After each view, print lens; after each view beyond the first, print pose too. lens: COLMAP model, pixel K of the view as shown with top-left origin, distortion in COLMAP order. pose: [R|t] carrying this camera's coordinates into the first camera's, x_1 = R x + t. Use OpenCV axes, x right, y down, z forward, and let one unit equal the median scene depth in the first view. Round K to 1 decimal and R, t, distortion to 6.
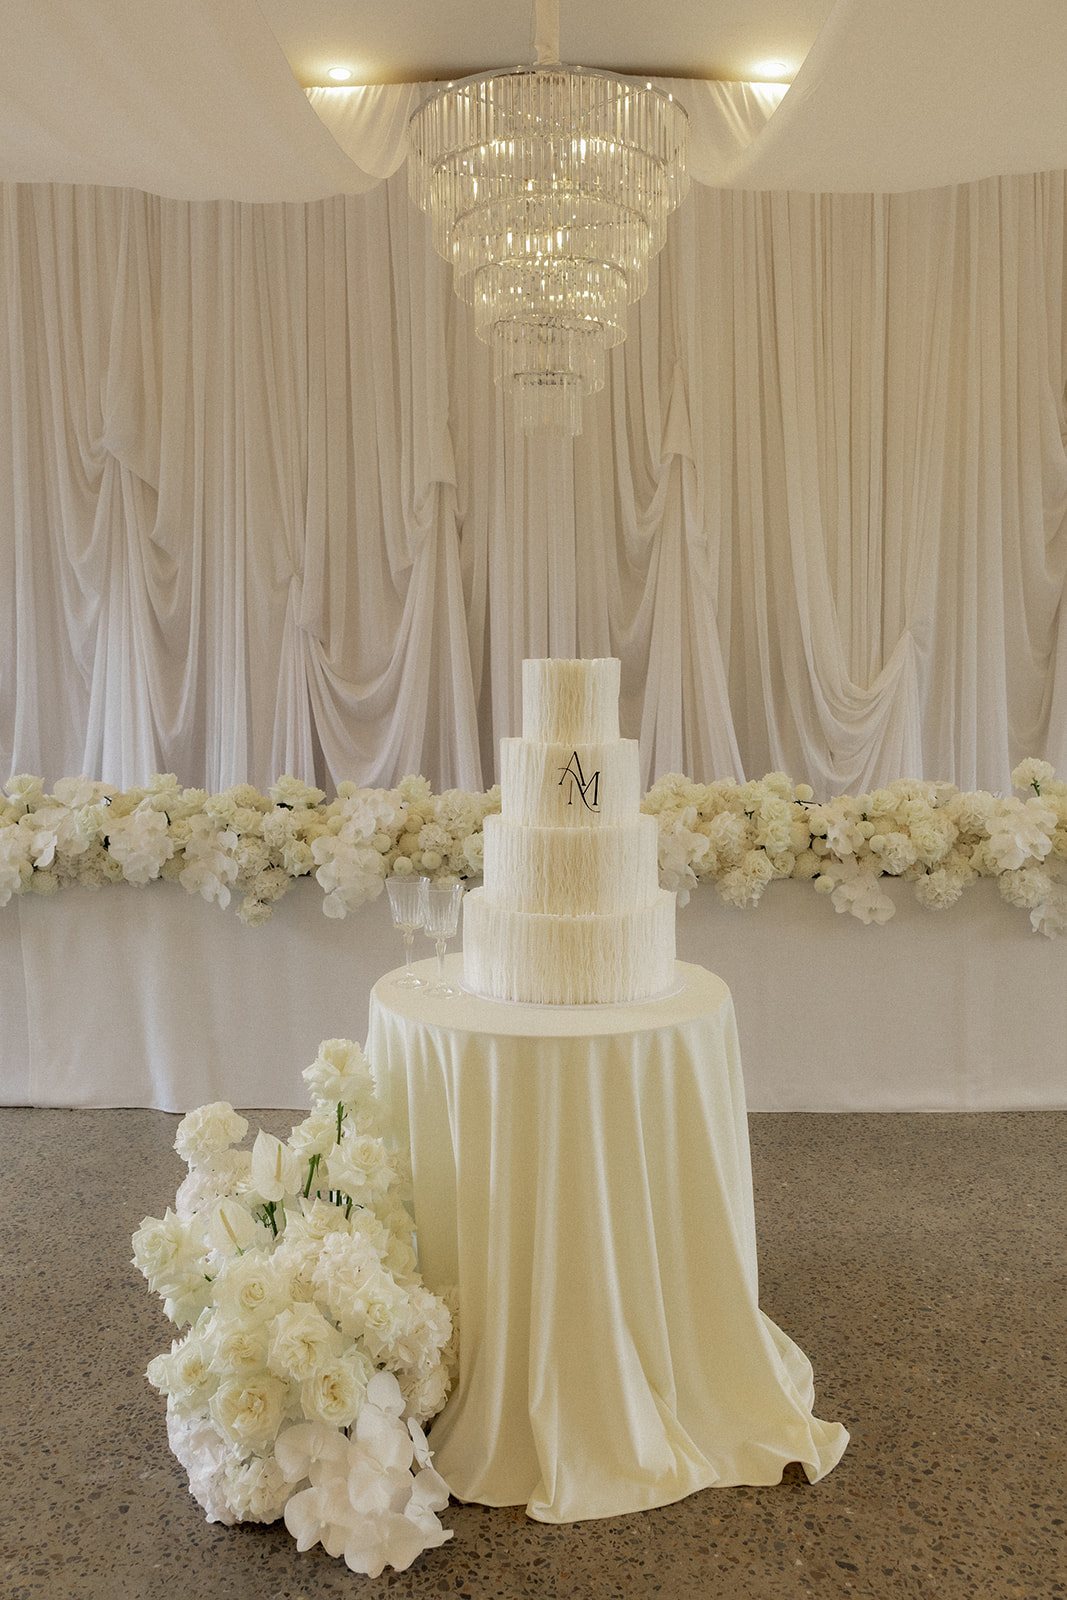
lens RADIAL K [[1273.5, 0, 532.3], [0, 1273.5, 764.1], [0, 0, 1]] dist [-0.002145, 0.009654]
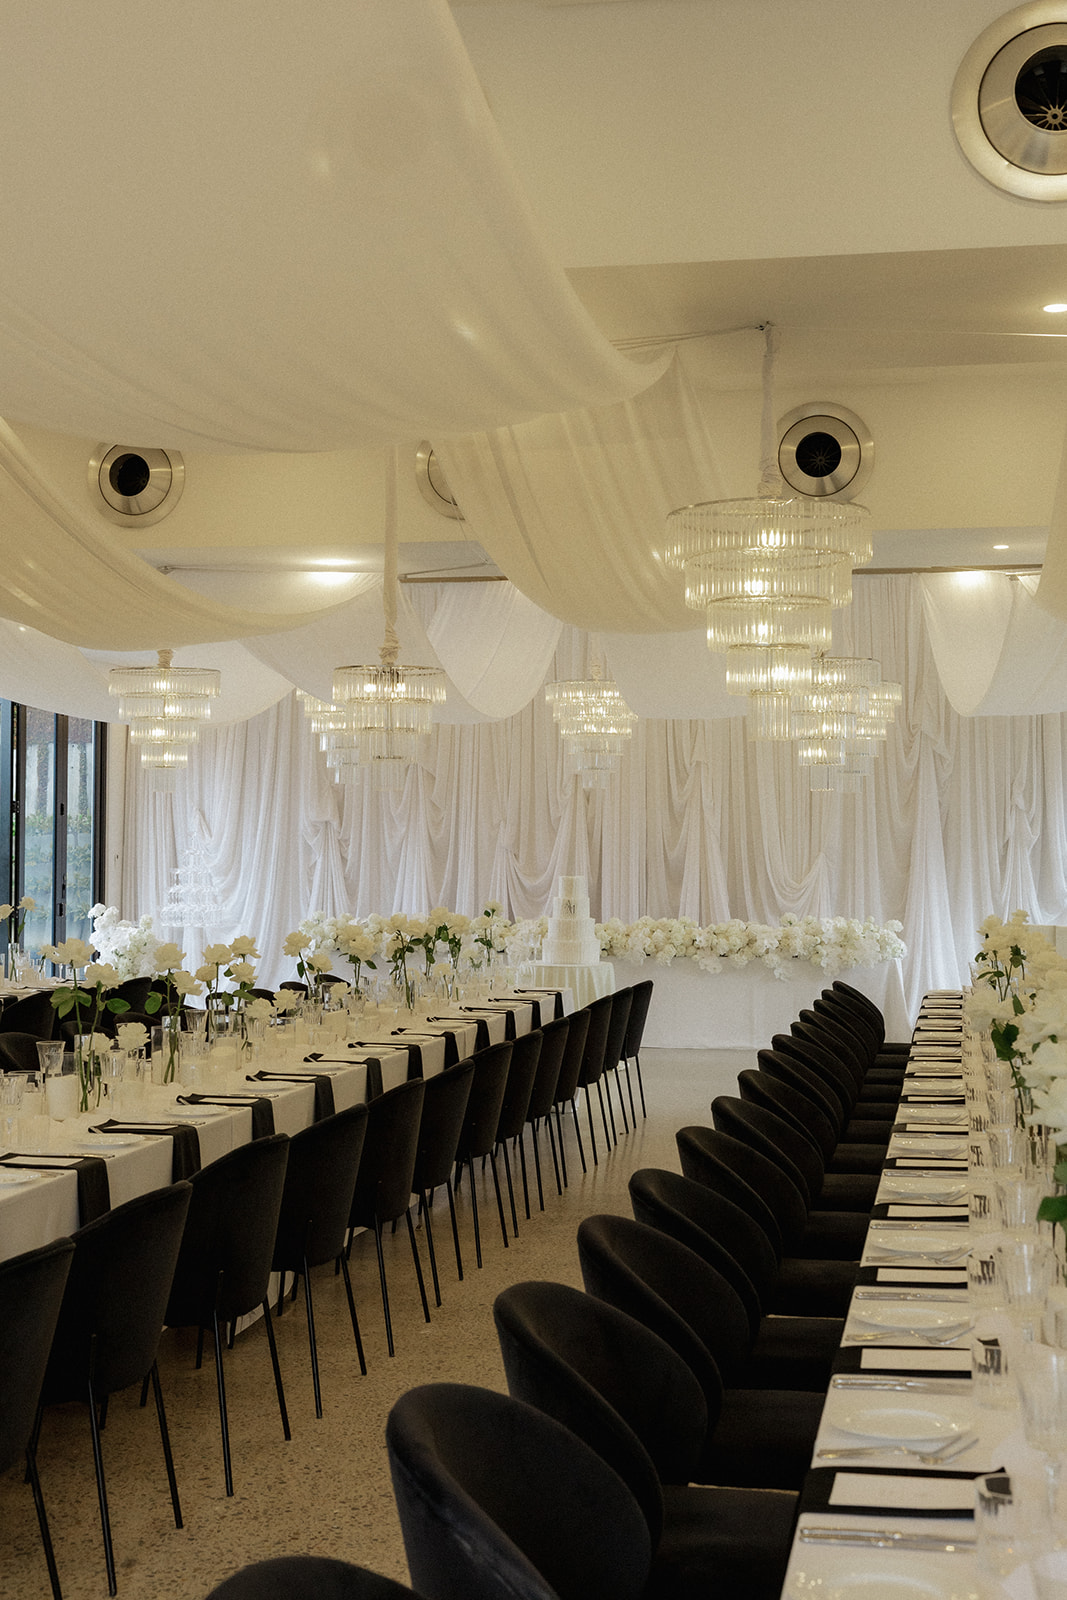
lens RADIAL K [[2017.0, 0, 533.5], [0, 2017.0, 800.0], [0, 0, 1]] dist [0.006584, 0.008661]
pose [[0.985947, 0.004173, -0.167007, 0.604276], [-0.019161, 0.995916, -0.088233, 0.145743], [0.165956, 0.090193, 0.982000, -3.257623]]
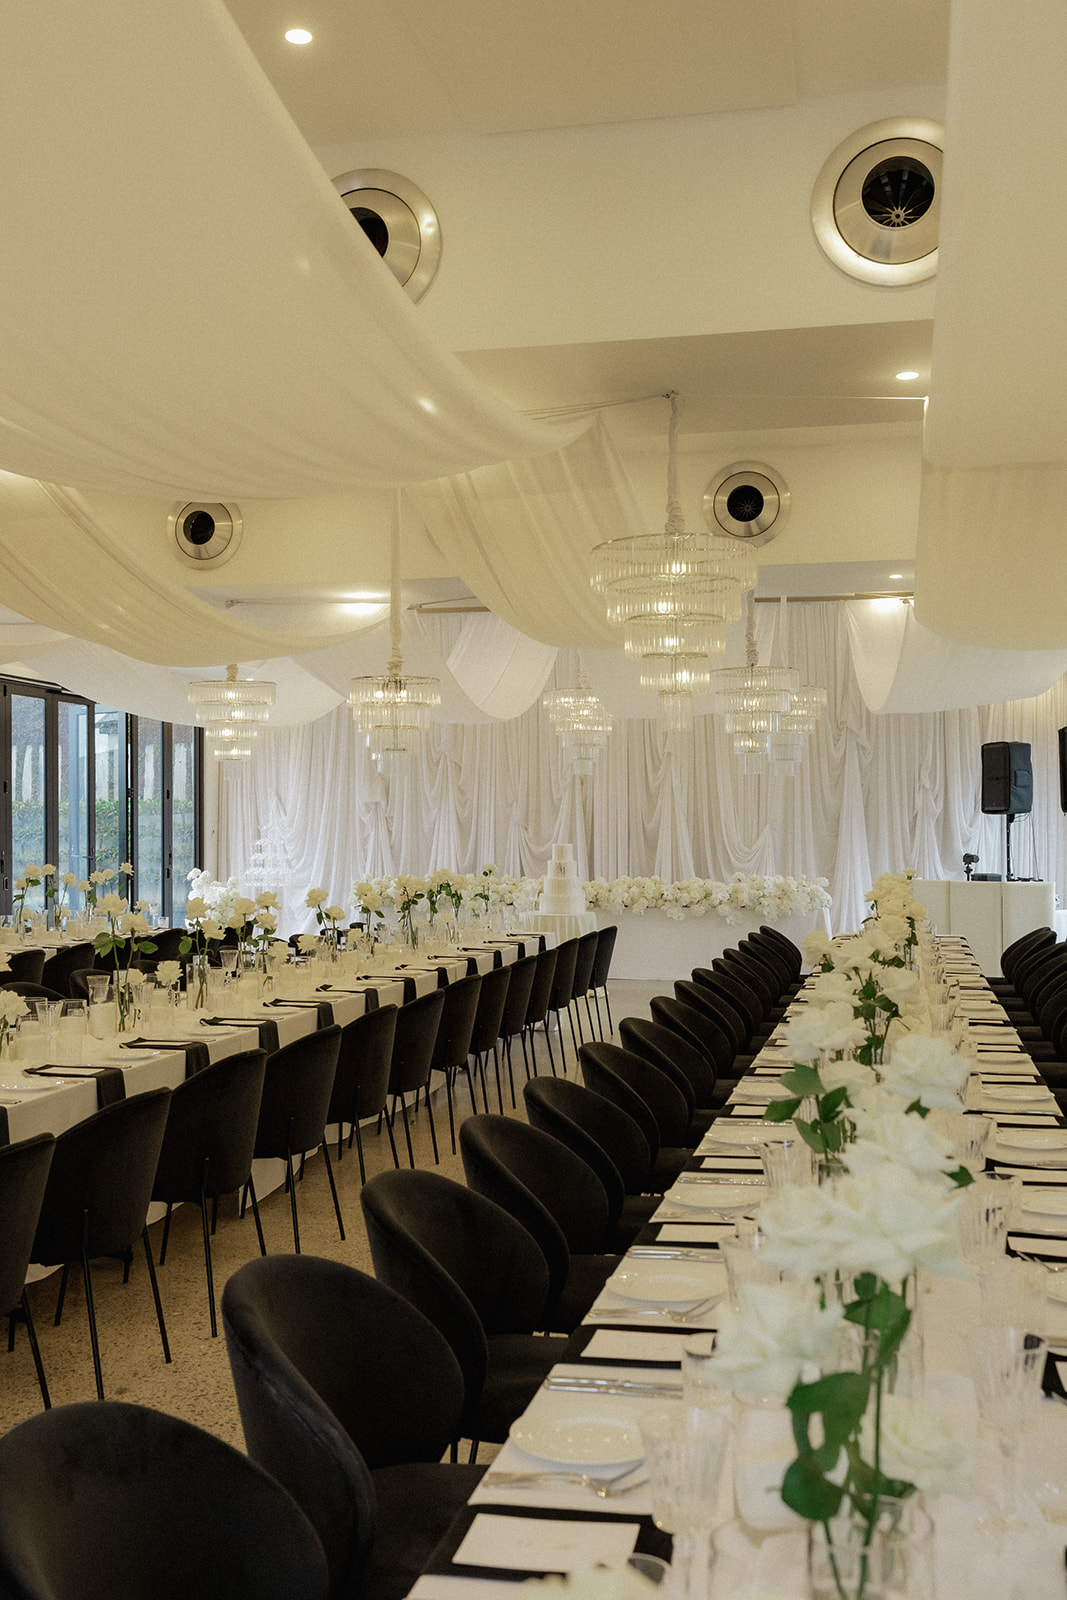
lens RADIAL K [[1583.1, 0, 514.3], [0, 1583.1, 828.7], [0, 0, 1]] dist [0.003551, -0.007517]
pose [[0.979682, 0.001492, -0.200552, 0.687042], [-0.013986, 0.998046, -0.060899, 0.146430], [0.200069, 0.062466, 0.977789, -3.199812]]
